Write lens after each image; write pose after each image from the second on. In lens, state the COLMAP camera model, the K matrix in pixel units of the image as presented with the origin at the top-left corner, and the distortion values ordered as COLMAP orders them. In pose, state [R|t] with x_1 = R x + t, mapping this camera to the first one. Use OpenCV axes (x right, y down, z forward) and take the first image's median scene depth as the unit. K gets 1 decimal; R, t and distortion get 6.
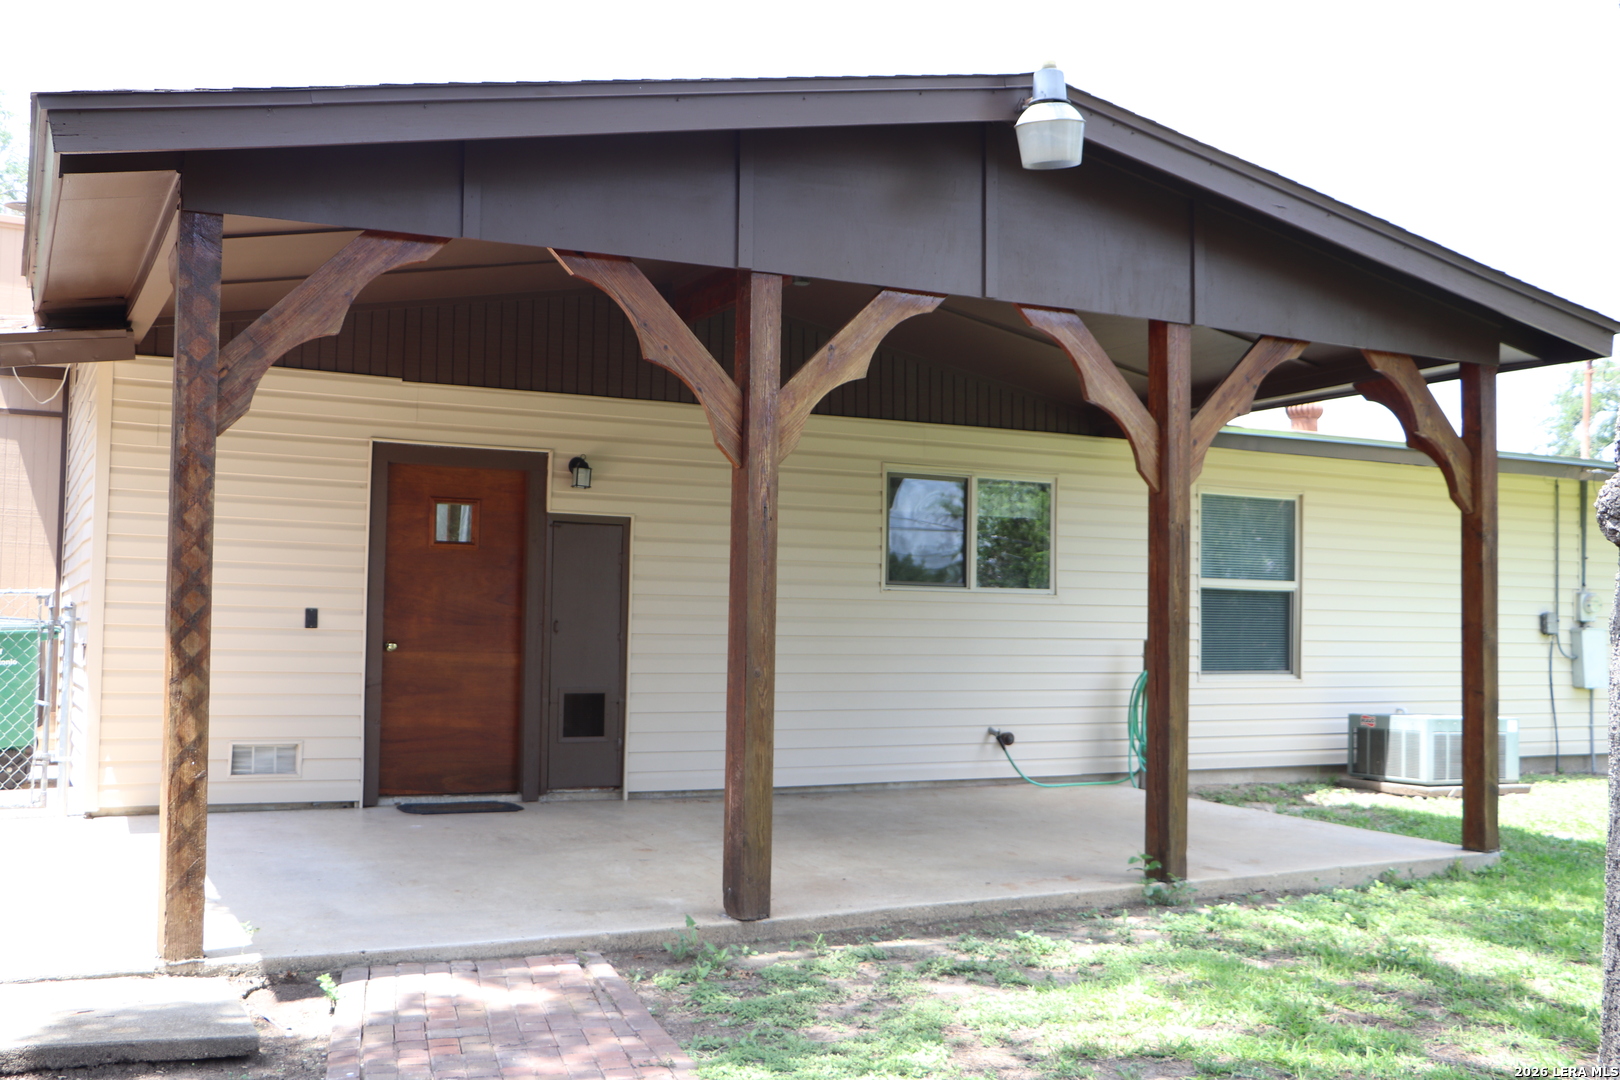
lens RADIAL K [[1680.5, 0, 815.4], [0, 1680.5, 540.5], [0, 0, 1]] dist [-0.025686, 0.000000]
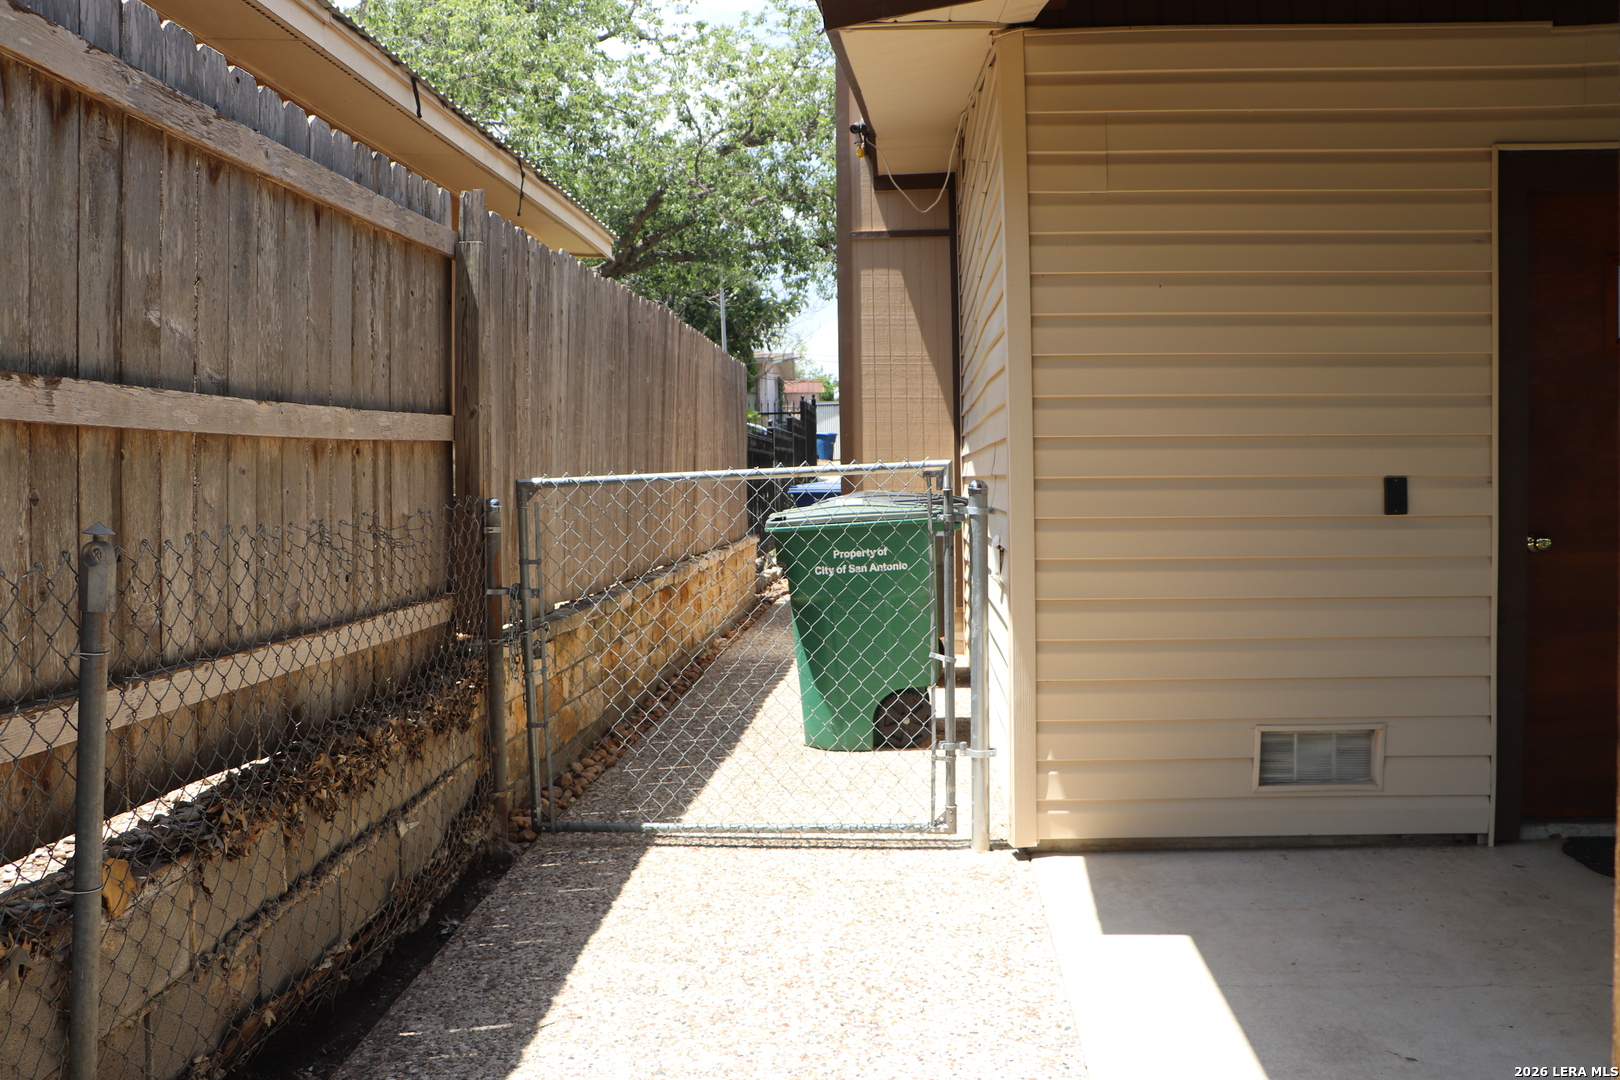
lens RADIAL K [[1347.2, 0, 804.6], [0, 1347.2, 535.1], [0, 0, 1]] dist [-0.182540, 0.158498]
pose [[0.856949, -0.008262, -0.515336, -0.245670], [0.061599, 0.994347, 0.086490, 0.011206], [0.511708, -0.105861, 0.852613, 0.545131]]
